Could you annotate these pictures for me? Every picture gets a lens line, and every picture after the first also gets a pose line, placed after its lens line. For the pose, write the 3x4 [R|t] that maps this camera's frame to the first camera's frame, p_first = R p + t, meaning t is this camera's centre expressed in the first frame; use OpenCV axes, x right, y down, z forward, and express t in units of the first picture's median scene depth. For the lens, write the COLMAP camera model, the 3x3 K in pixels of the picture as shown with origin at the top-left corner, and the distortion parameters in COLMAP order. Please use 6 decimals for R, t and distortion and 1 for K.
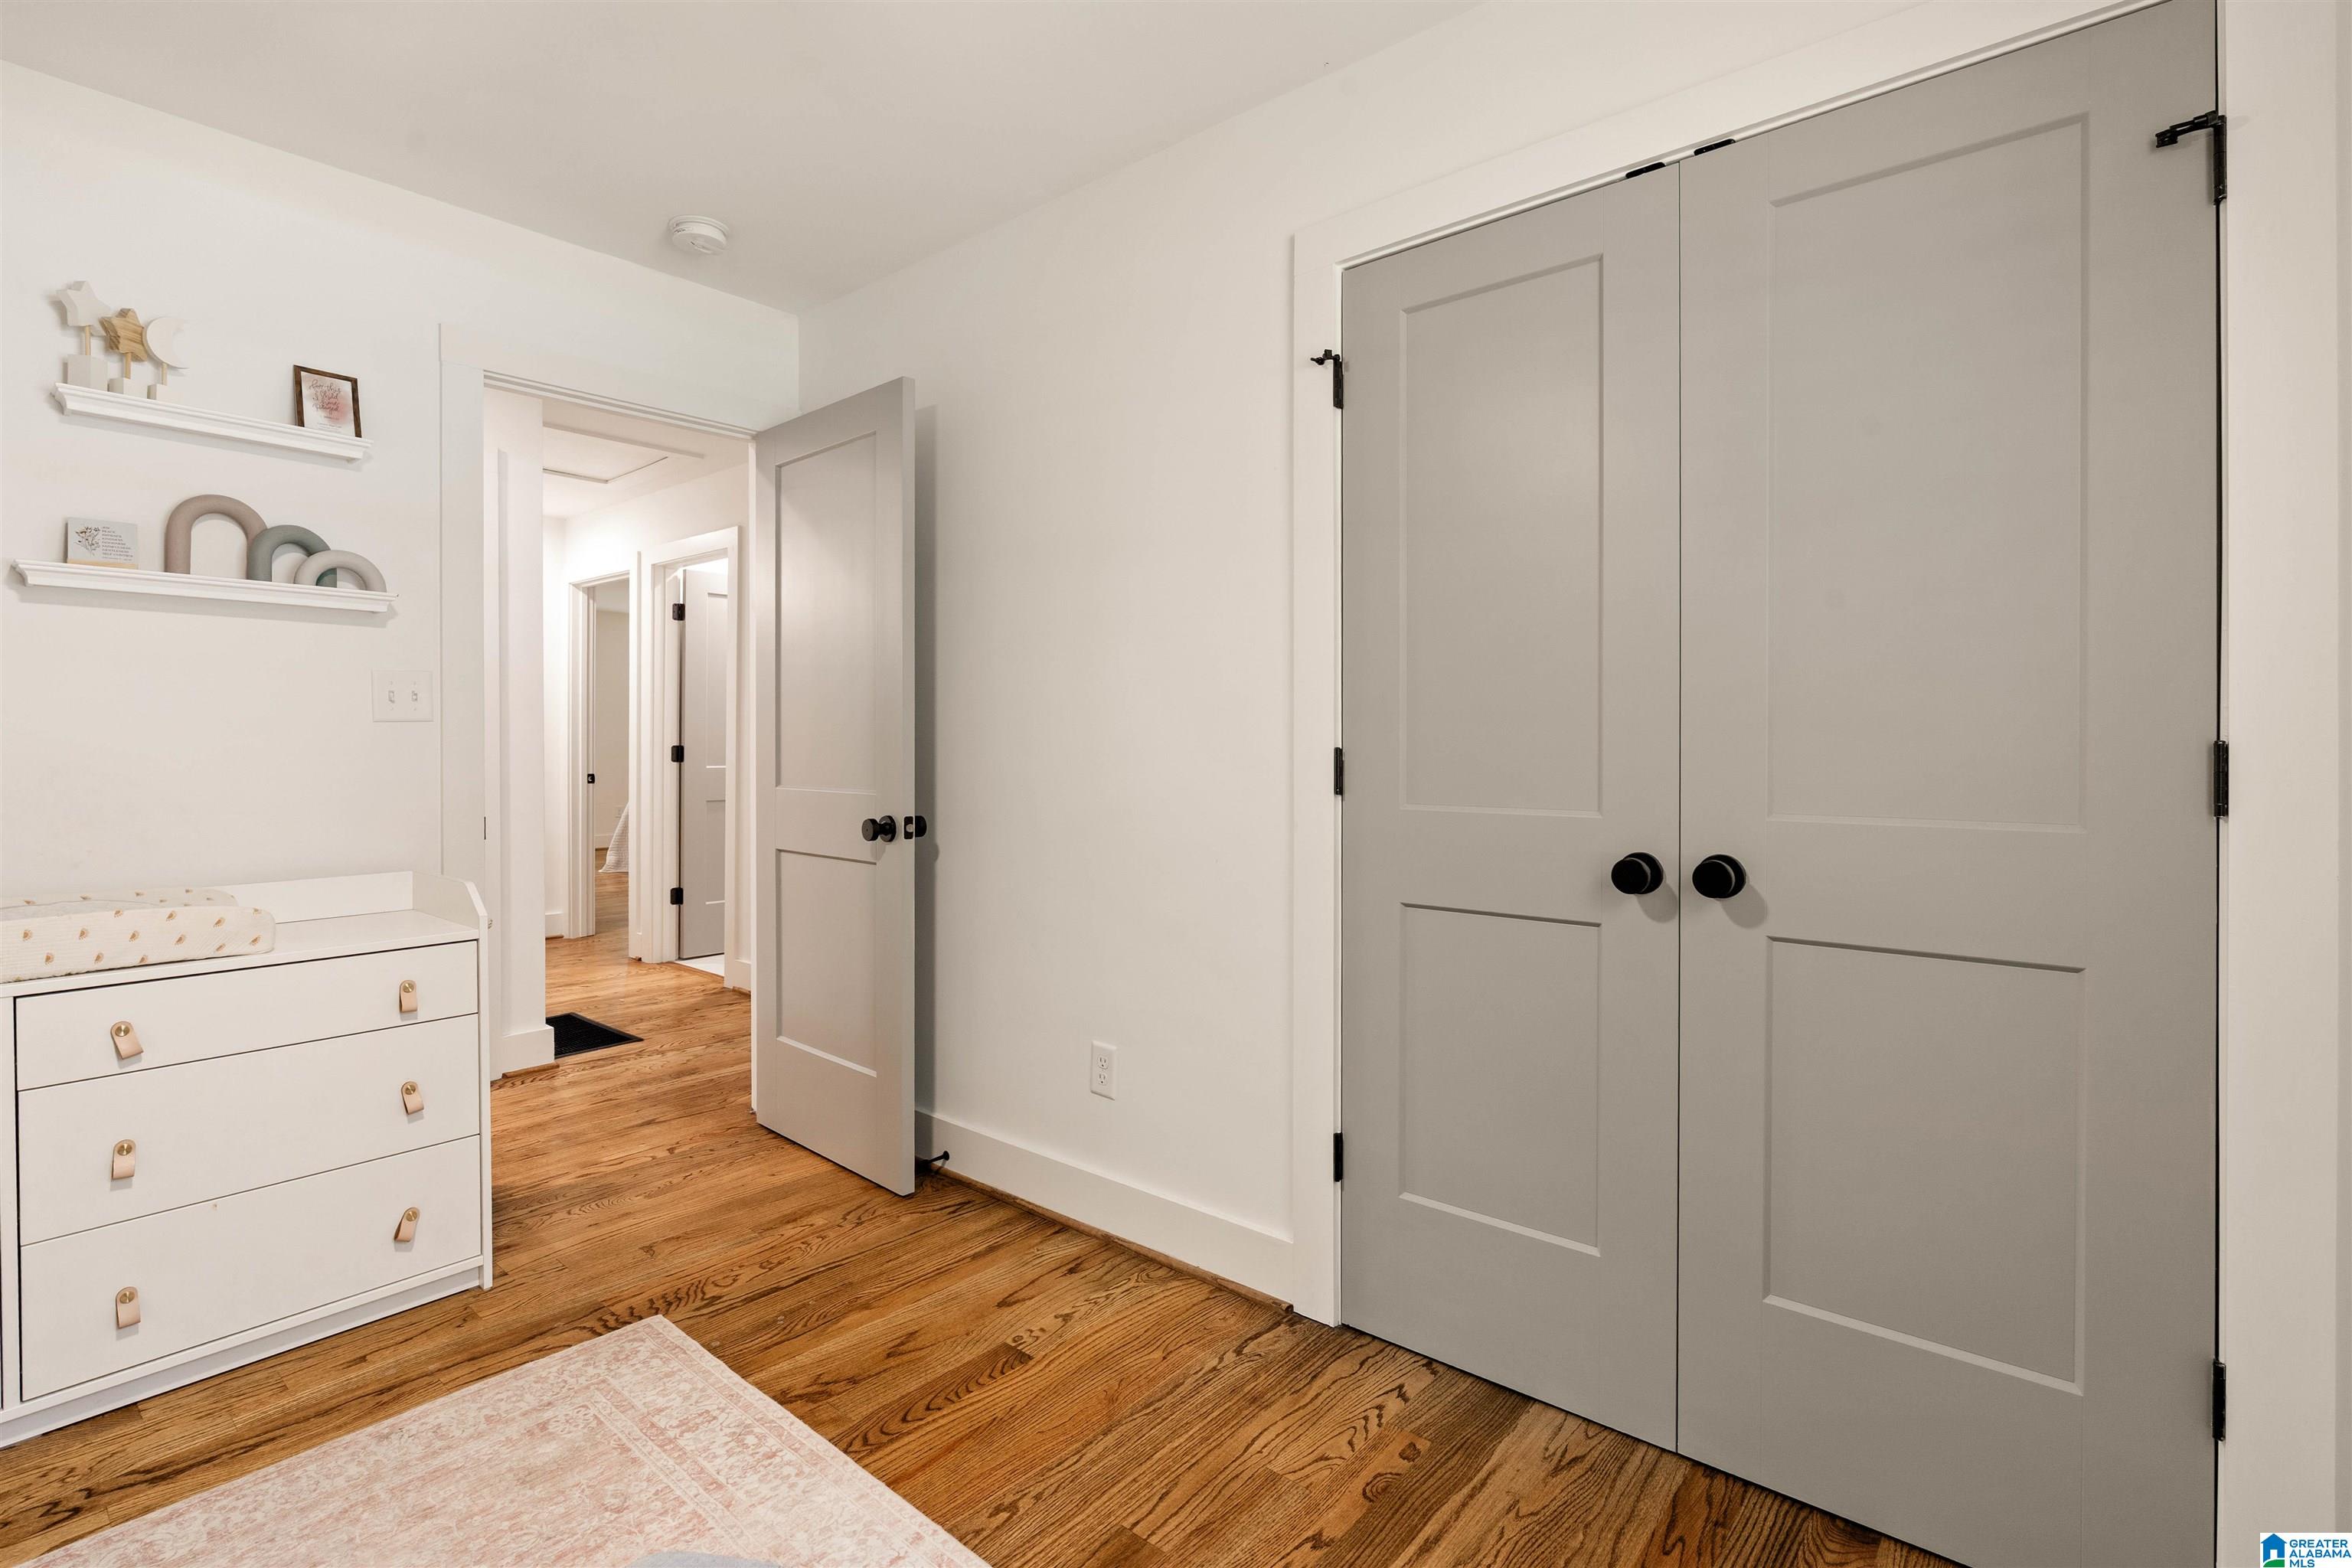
lens RADIAL K [[1066.6, 0, 1176.0], [0, 1066.6, 784.0], [0, 0, 1]] dist [-0.000349, 0.000213]
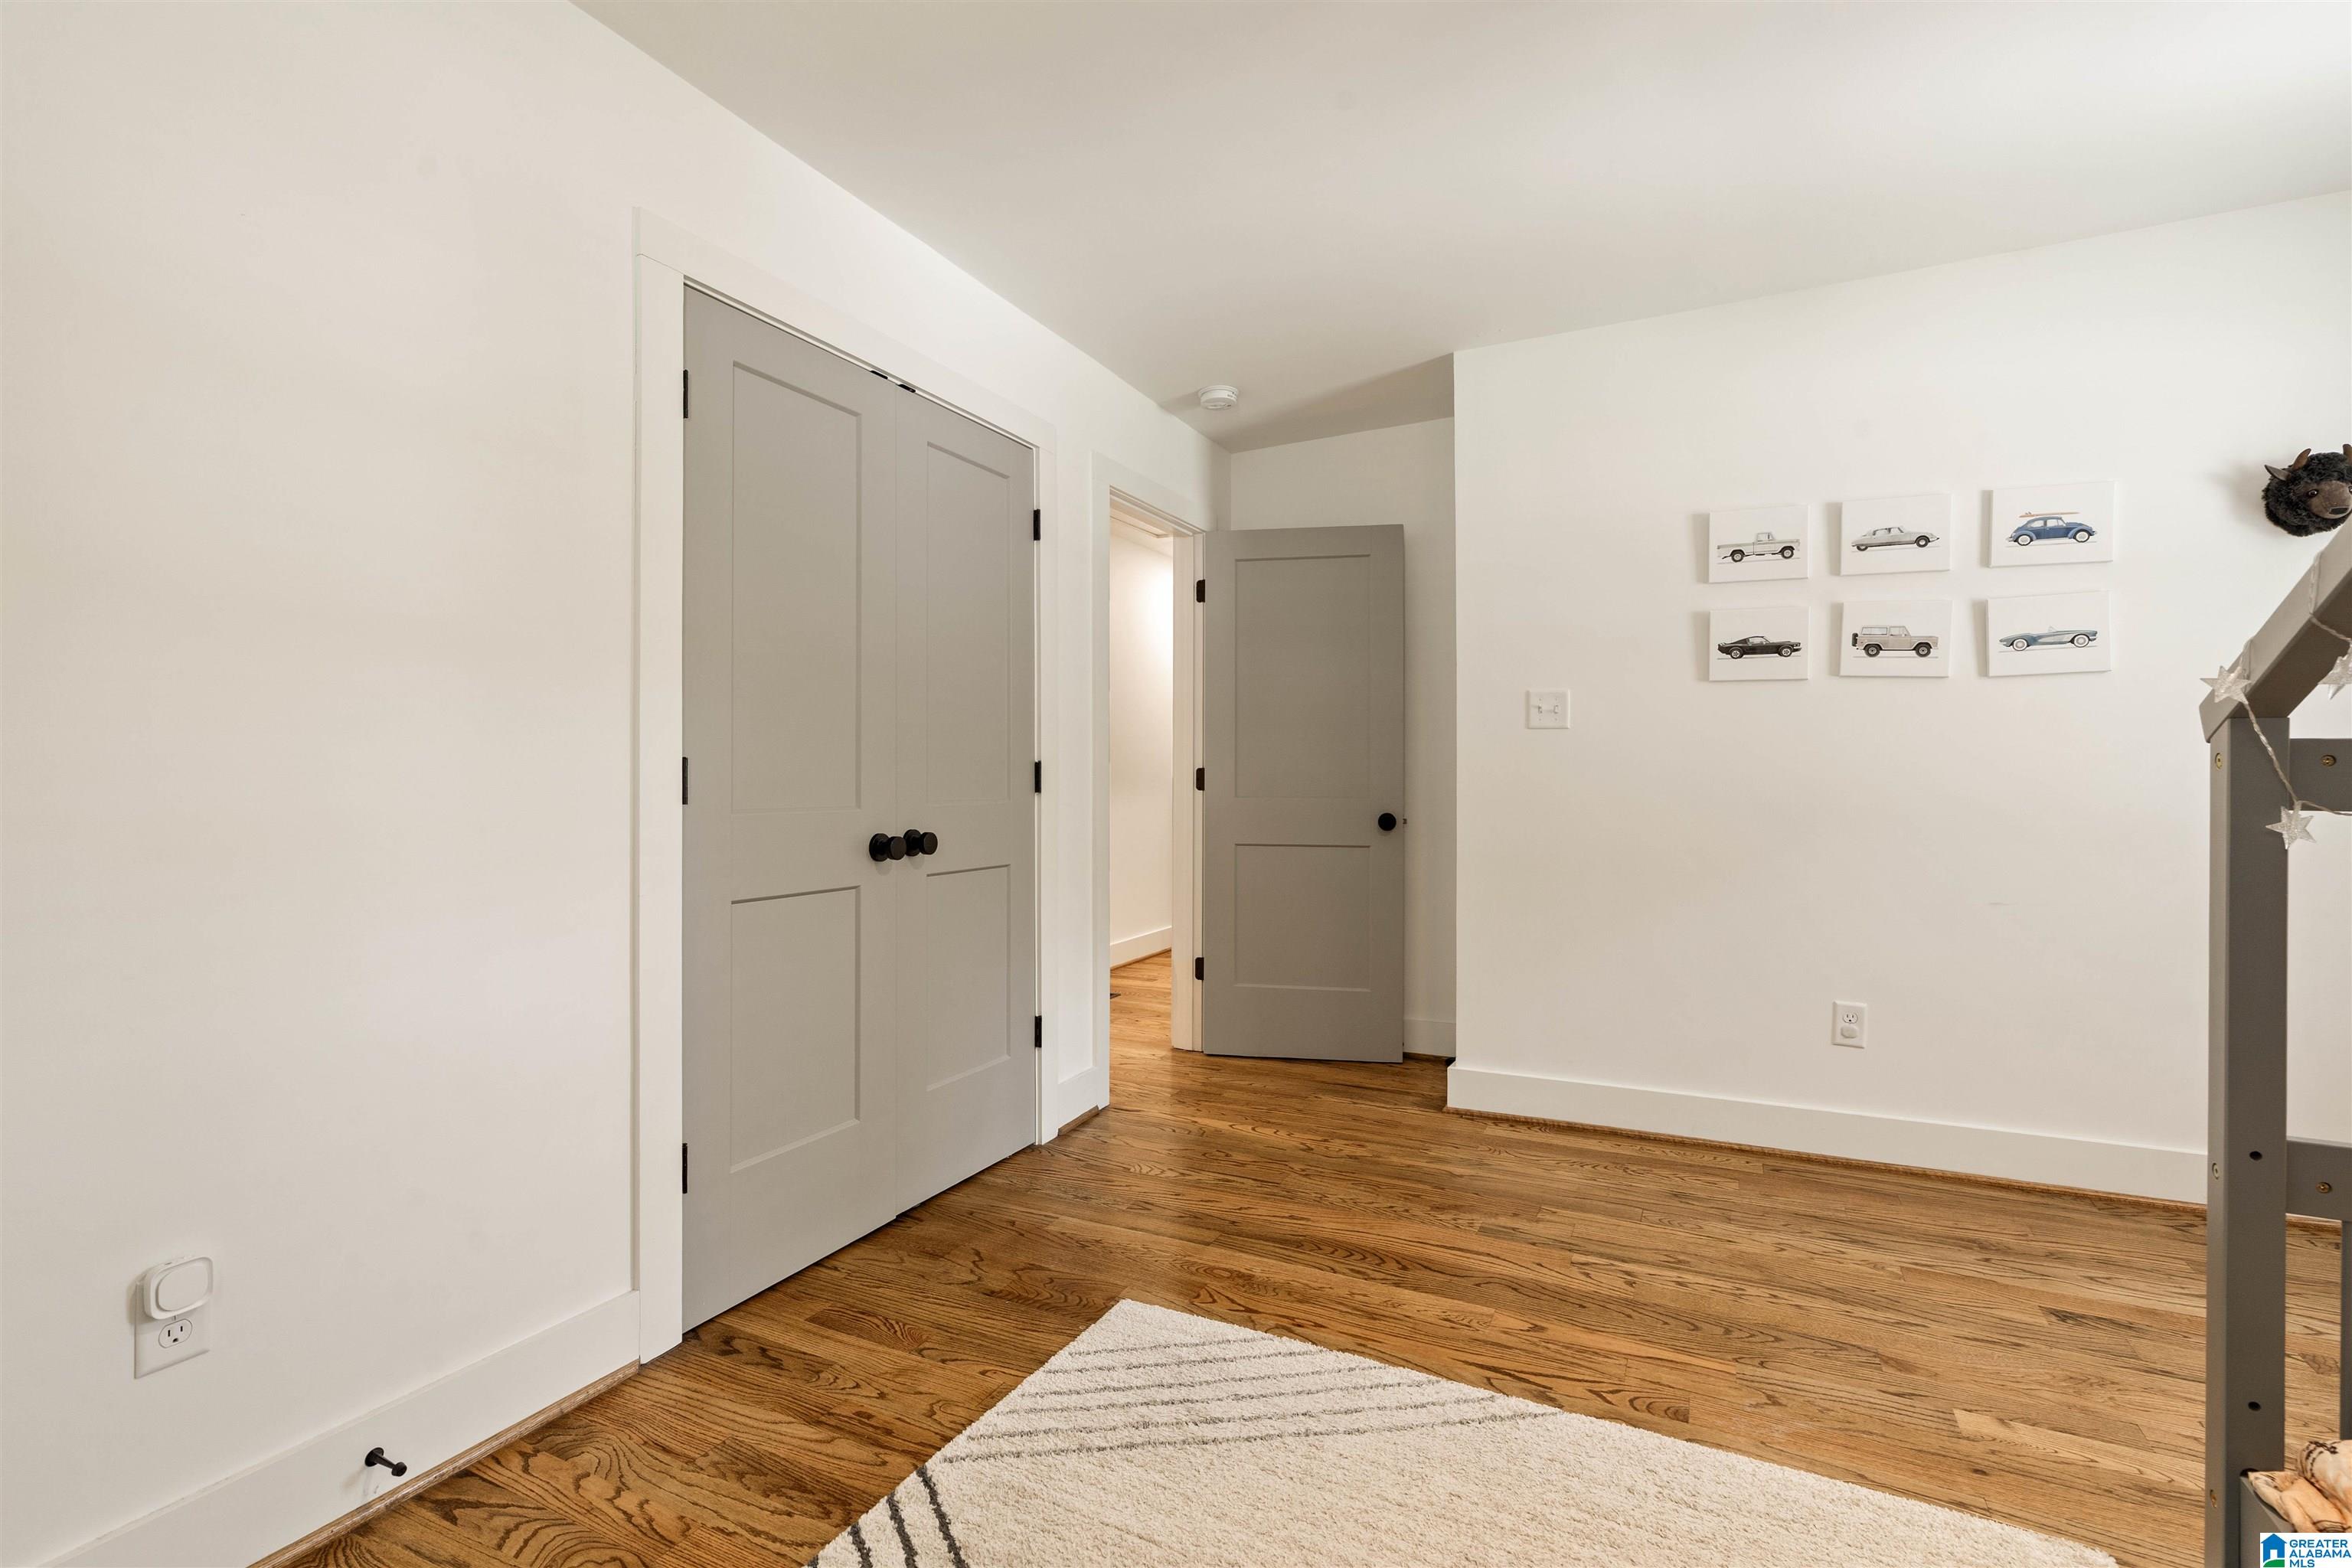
lens RADIAL K [[1066.6, 0, 1176.0], [0, 1066.6, 784.0], [0, 0, 1]] dist [-0.000349, 0.000213]
pose [[-0.203615, -0.012670, 0.978969, -1.118969], [0.016622, 0.999727, 0.016396, -0.021004], [-0.978910, 0.019611, -0.203349, 0.914989]]
